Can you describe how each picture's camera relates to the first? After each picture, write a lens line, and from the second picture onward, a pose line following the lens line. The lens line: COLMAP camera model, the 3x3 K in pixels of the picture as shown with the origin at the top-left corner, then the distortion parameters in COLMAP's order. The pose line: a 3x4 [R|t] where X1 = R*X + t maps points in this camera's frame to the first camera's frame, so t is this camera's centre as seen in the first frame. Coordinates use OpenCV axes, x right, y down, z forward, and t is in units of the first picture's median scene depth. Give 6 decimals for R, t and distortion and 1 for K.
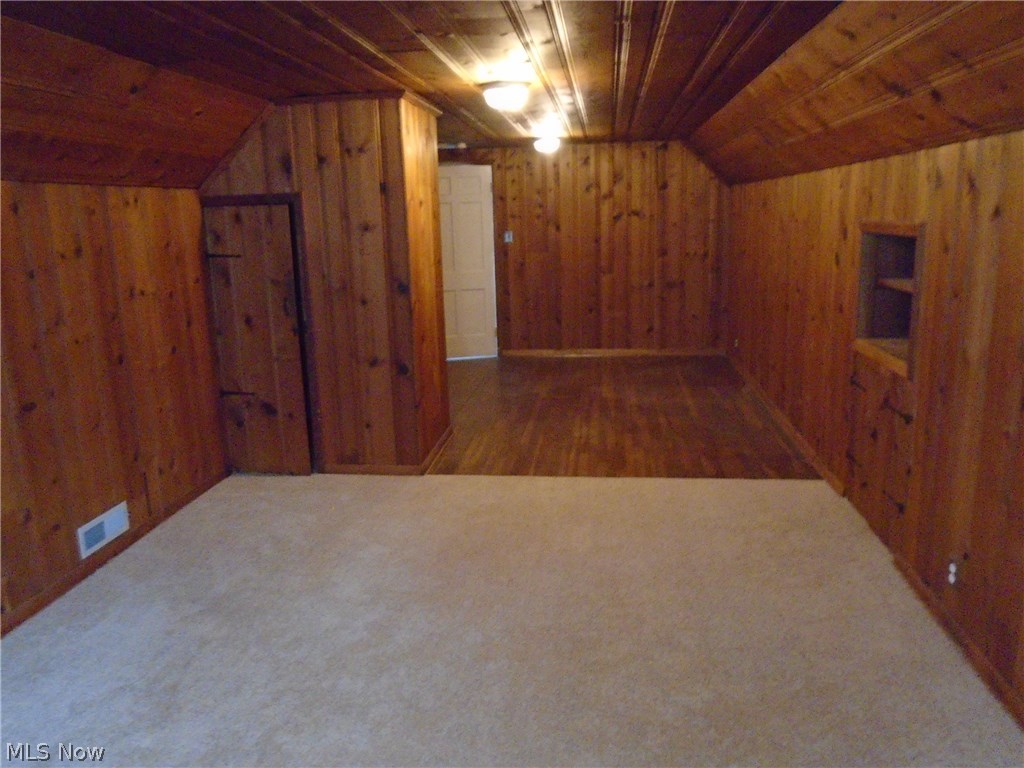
lens RADIAL K [[789.7, 0, 513.9], [0, 789.7, 385.9], [0, 0, 1]] dist [-0.012256, -0.001337]
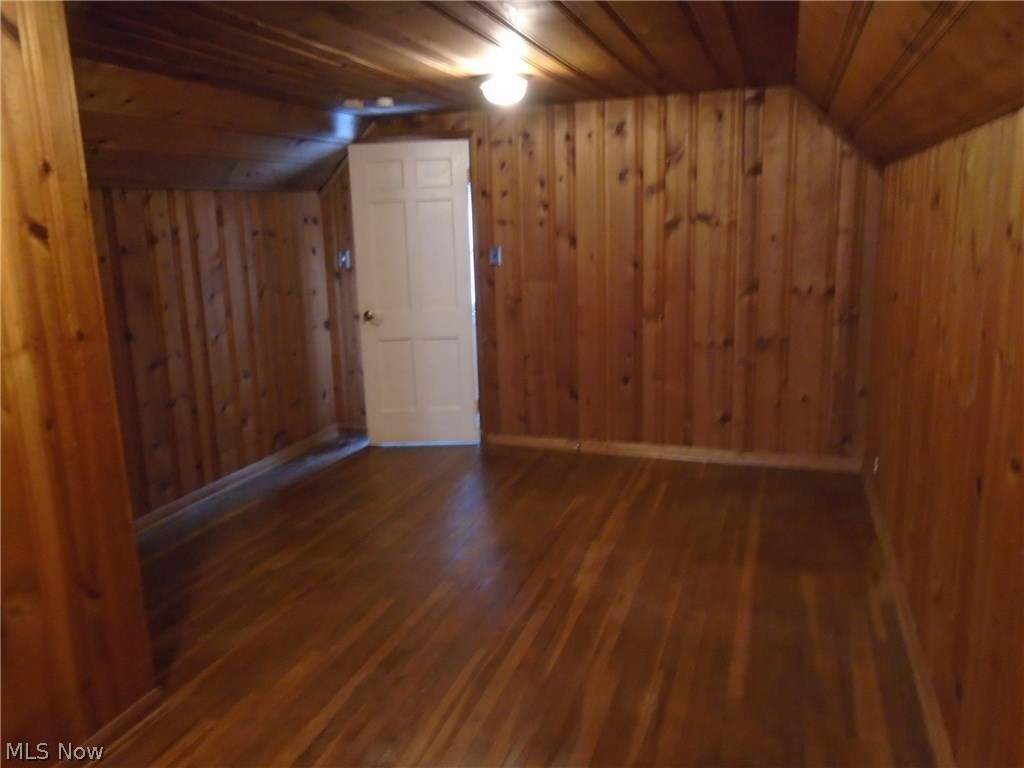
lens RADIAL K [[789.7, 0, 509.8], [0, 789.7, 382.0], [0, 0, 1]] dist [-0.012256, -0.001337]
pose [[0.977248, 0.044214, -0.207441, 0.139926], [-0.044731, 0.998997, 0.002201, -0.094014], [0.207330, 0.007129, 0.978245, 0.407399]]
